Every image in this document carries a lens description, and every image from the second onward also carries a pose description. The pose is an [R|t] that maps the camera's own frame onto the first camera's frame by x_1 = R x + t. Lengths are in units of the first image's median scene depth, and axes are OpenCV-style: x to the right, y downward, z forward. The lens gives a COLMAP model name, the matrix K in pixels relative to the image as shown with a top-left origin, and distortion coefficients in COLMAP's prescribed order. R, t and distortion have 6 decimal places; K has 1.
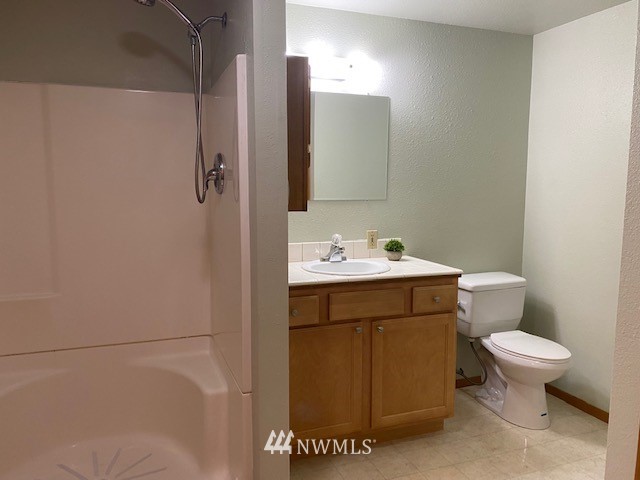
lens RADIAL K [[492.5, 0, 317.9], [0, 492.5, 236.0], [0, 0, 1]] dist [0.033248, -0.040817]
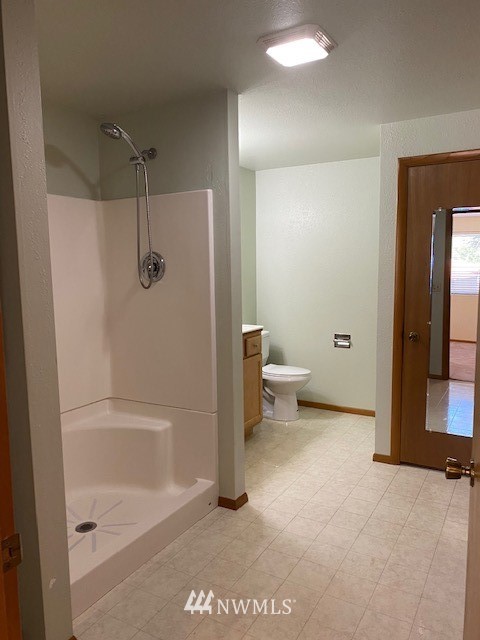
lens RADIAL K [[492.5, 0, 242.7], [0, 492.5, 322.1], [0, 0, 1]] dist [0.033248, -0.040817]
pose [[0.766091, -0.082846, 0.637370, -0.742488], [0.078565, 0.996292, 0.035069, -0.002722], [-0.637912, 0.023209, 0.769759, -0.156272]]
